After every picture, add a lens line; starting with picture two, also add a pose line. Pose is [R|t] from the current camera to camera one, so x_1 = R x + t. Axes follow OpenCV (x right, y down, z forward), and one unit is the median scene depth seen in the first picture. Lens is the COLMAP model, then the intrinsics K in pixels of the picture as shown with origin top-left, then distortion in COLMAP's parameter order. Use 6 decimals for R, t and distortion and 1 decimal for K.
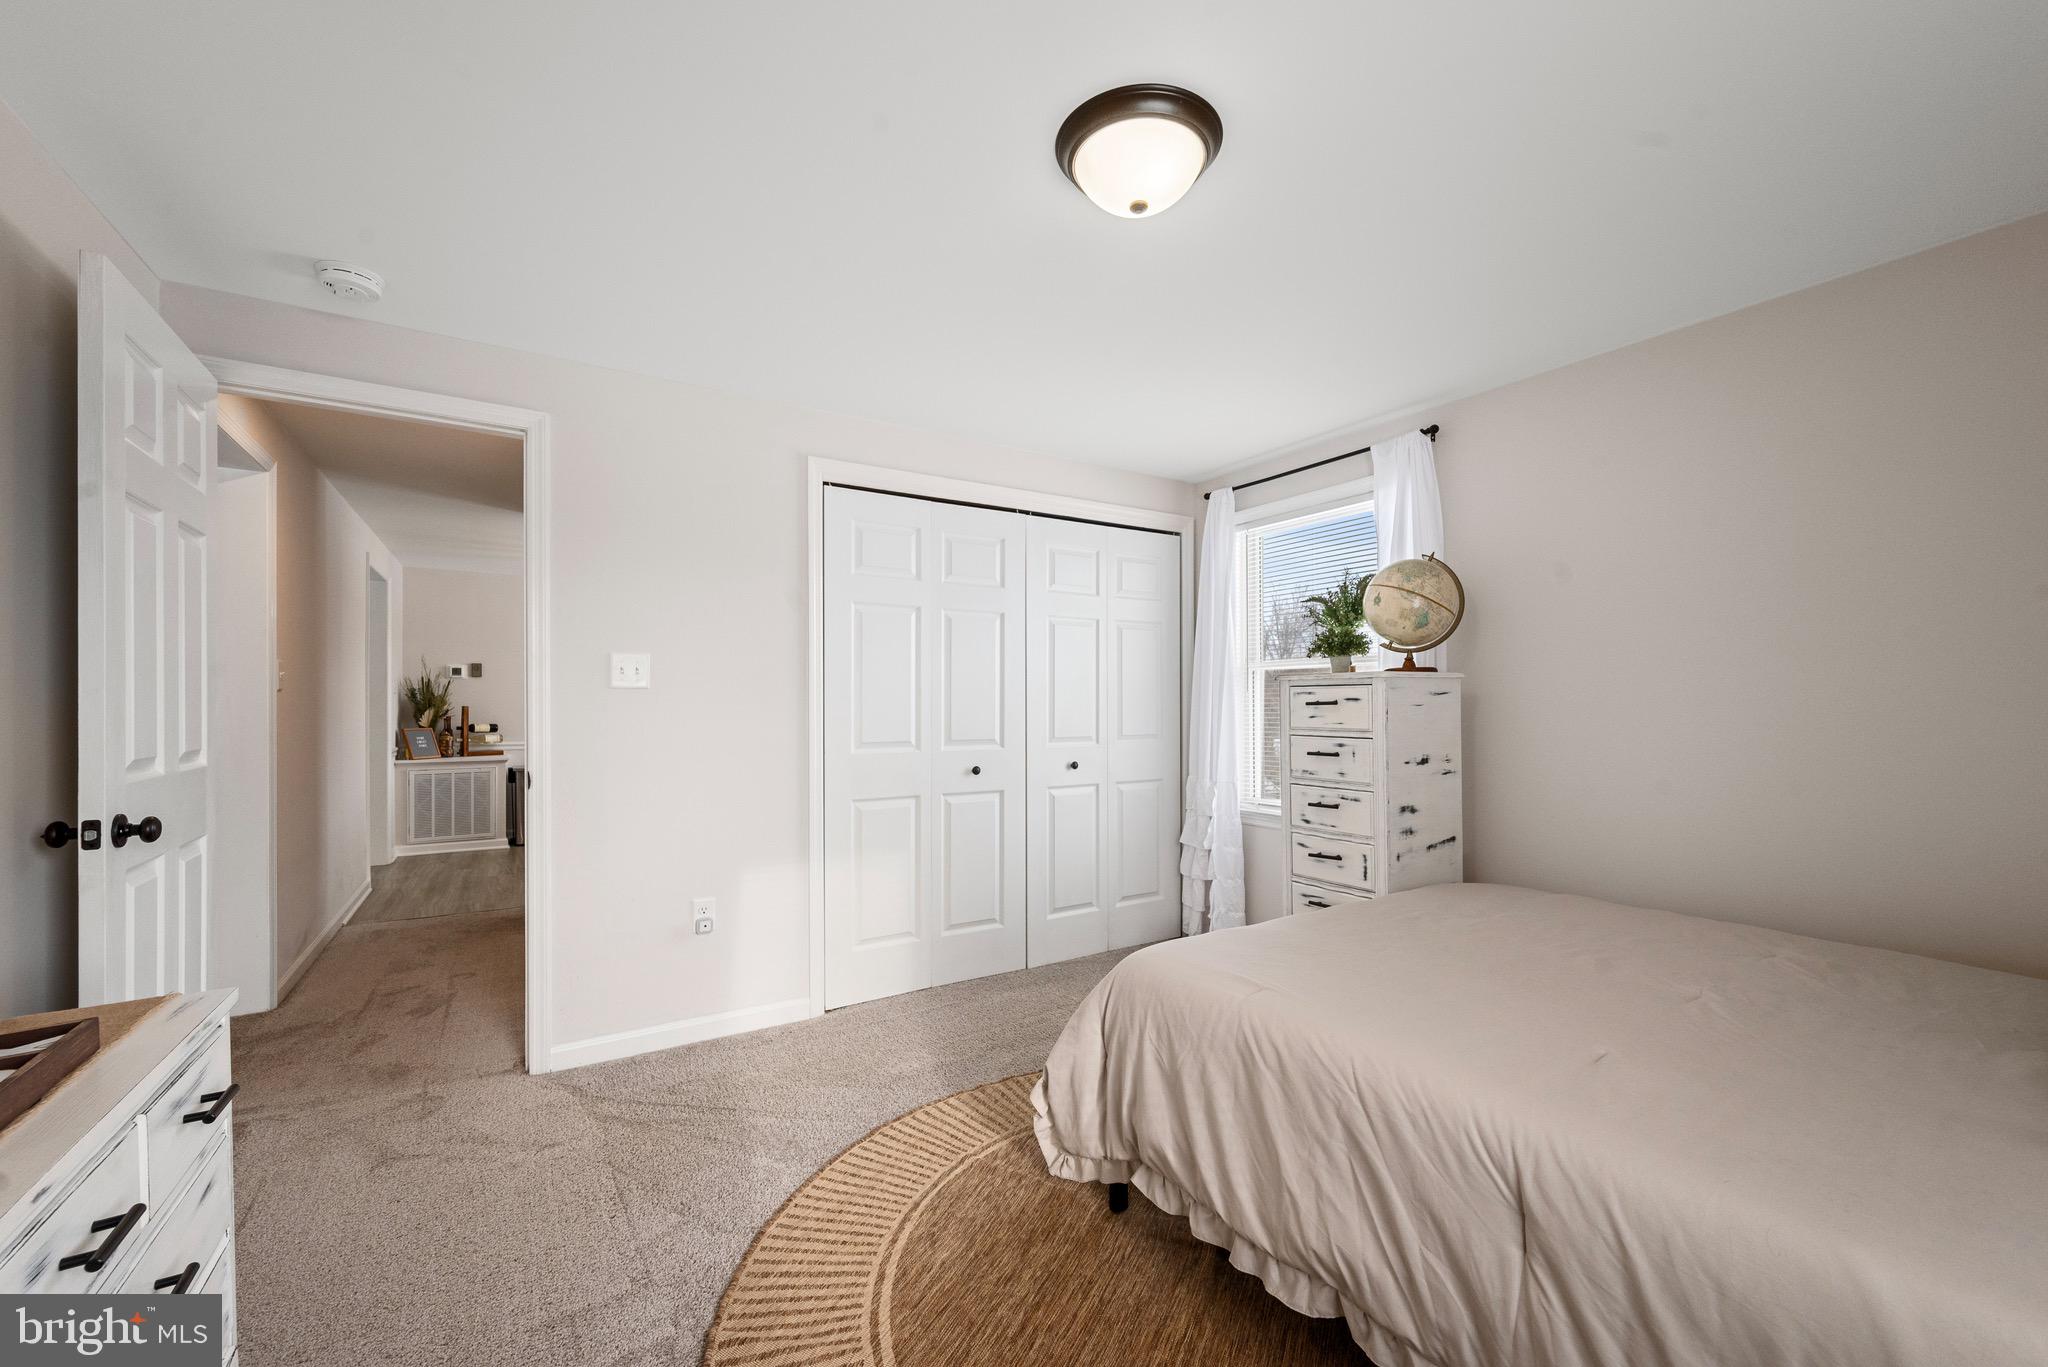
lens RADIAL K [[802.5, 0, 1028.5], [0, 802.5, 699.2], [0, 0, 1]] dist [0.001201, 0.000072]
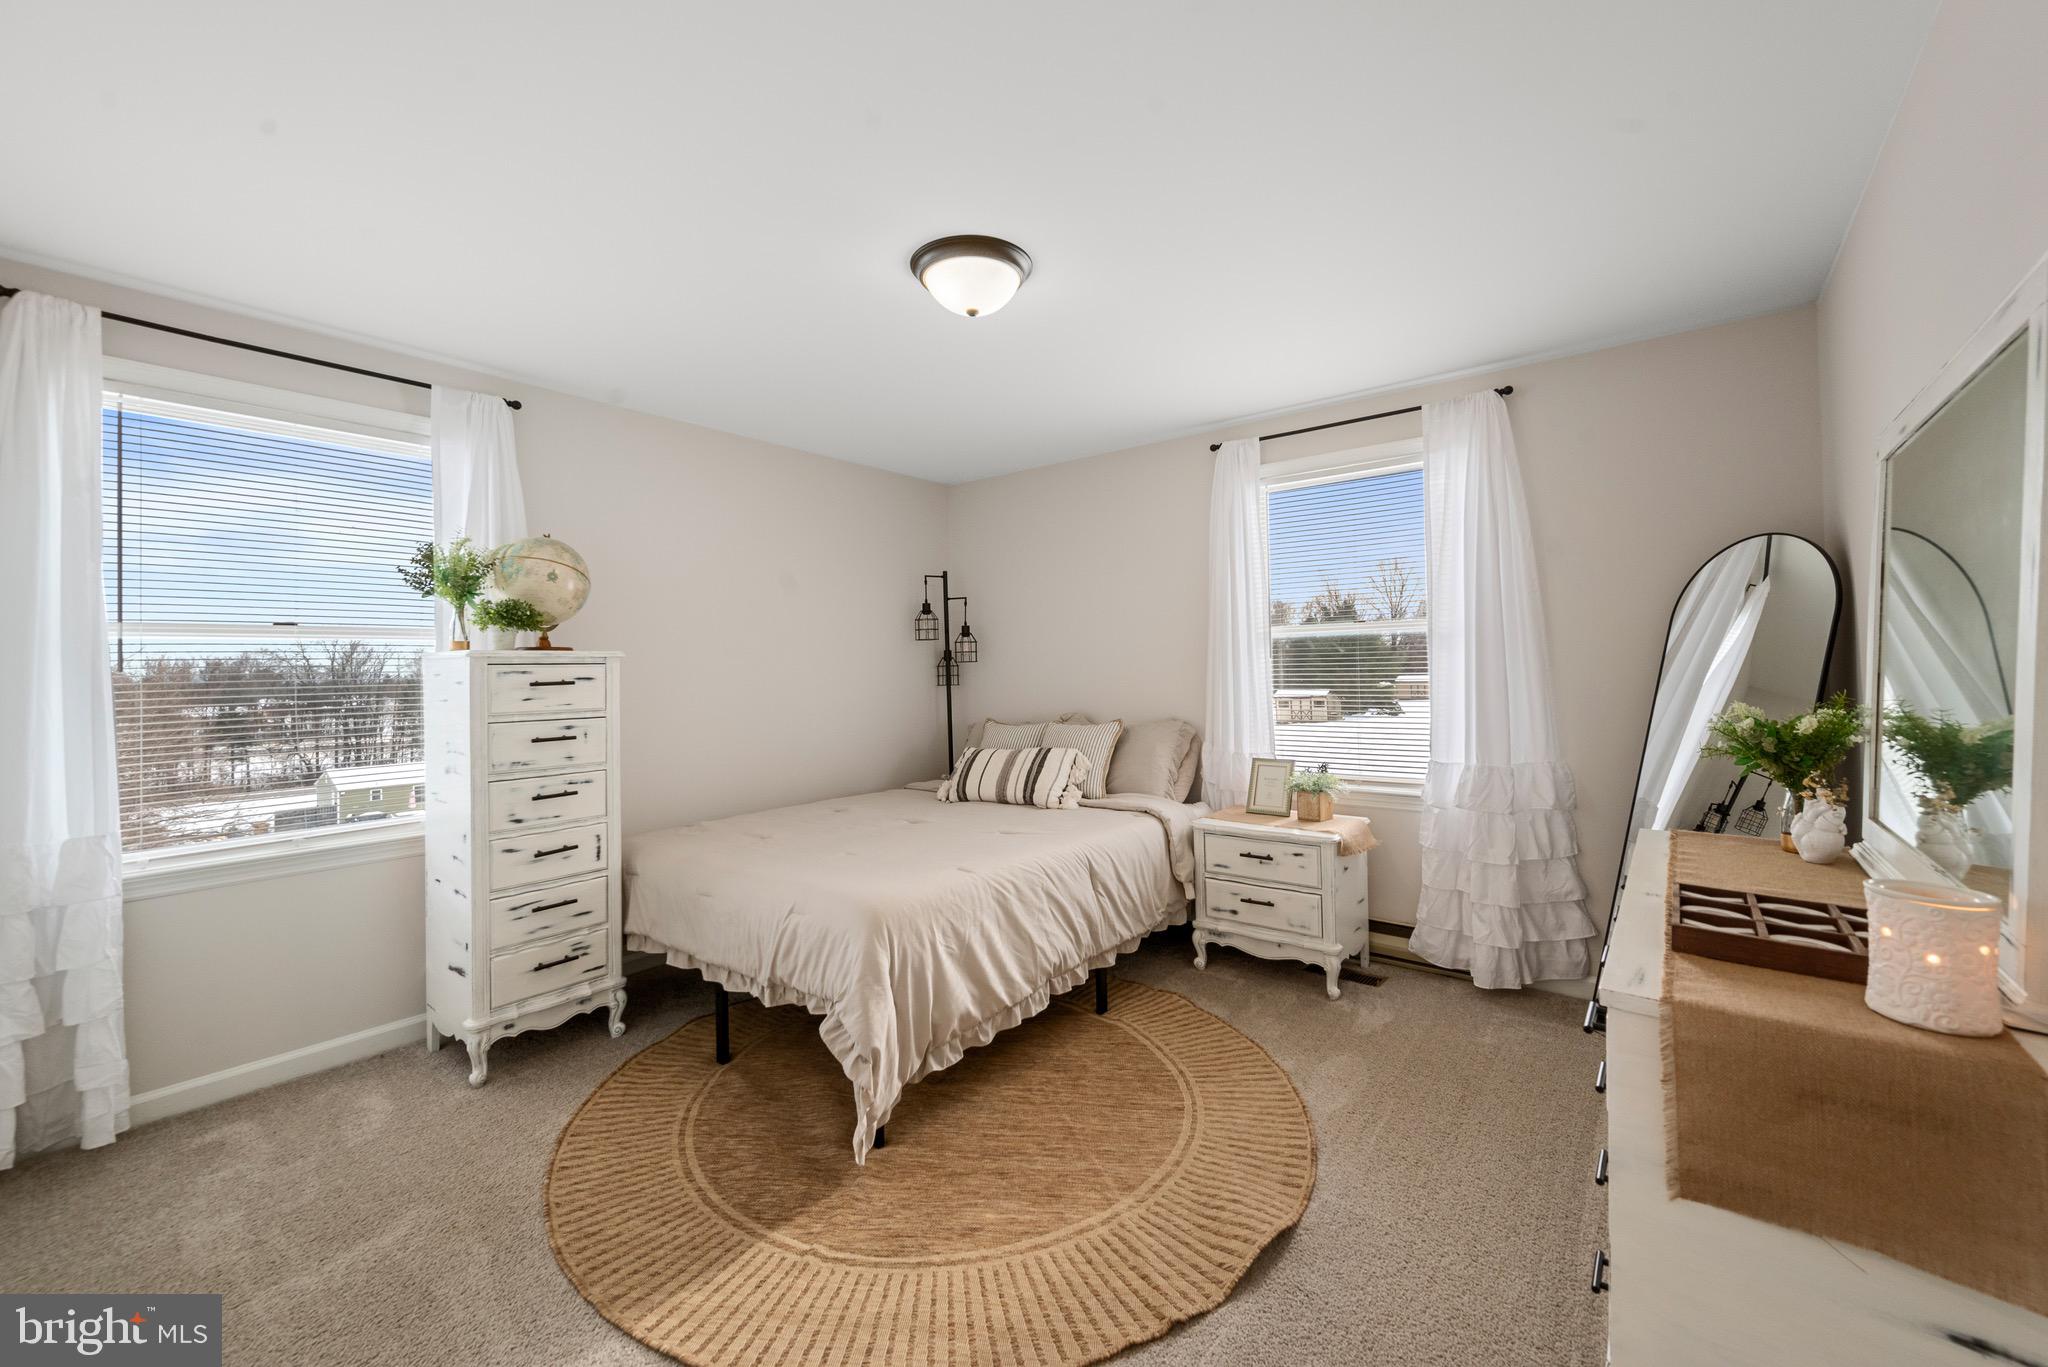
lens RADIAL K [[816.1, 0, 1022.3], [0, 816.1, 676.8], [0, 0, 1]] dist [0.003647, 0.000420]
pose [[-0.320185, 0.001104, 0.947354, -0.710318], [0.017345, 0.999839, 0.004697, 0.002603], [-0.947196, 0.017936, -0.320153, 0.825557]]
